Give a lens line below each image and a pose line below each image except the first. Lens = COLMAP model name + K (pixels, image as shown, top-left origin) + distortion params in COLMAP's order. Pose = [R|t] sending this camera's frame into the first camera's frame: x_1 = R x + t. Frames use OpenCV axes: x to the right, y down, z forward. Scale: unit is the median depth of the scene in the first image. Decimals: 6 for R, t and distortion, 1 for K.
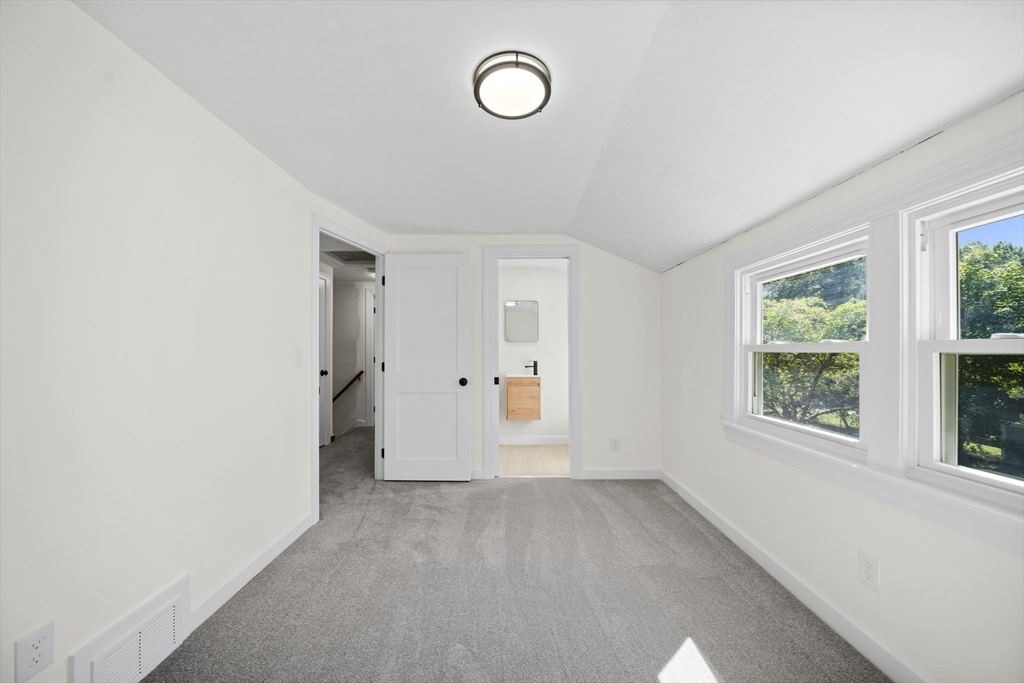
lens RADIAL K [[346.1, 0, 506.0], [0, 346.1, 348.8], [0, 0, 1]] dist [-0.001648, -0.000107]
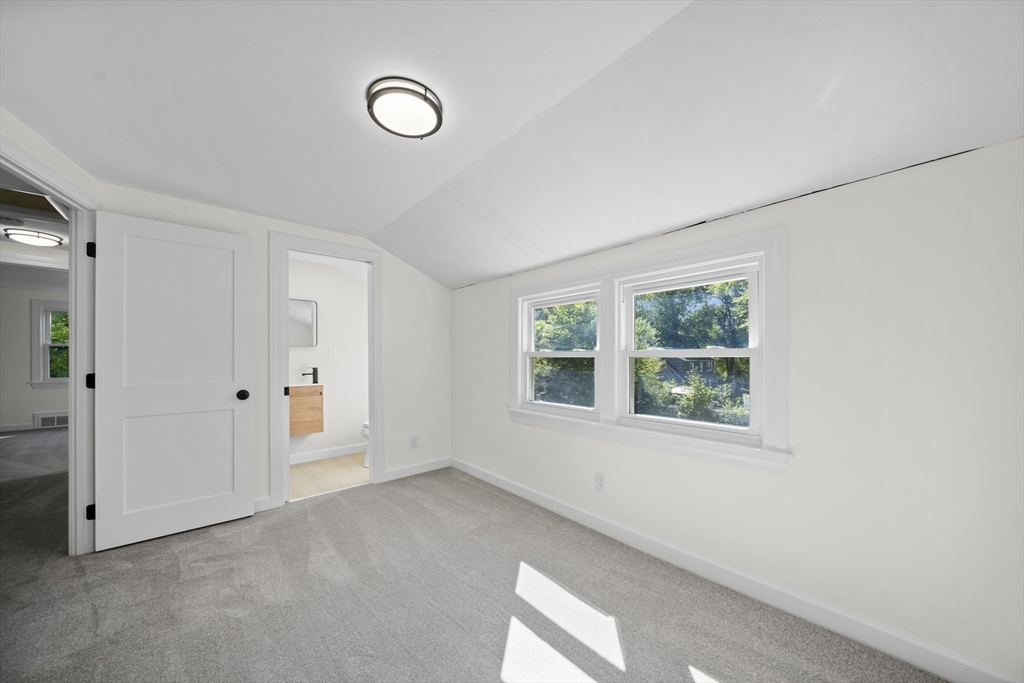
lens RADIAL K [[350.7, 0, 496.6], [0, 350.7, 356.8], [0, 0, 1]] dist [-0.000269, -0.000089]
pose [[0.764217, -0.001056, 0.644958, -0.201304], [-0.002778, 0.999984, 0.004929, 0.001204], [-0.644953, -0.005558, 0.764202, -0.005571]]
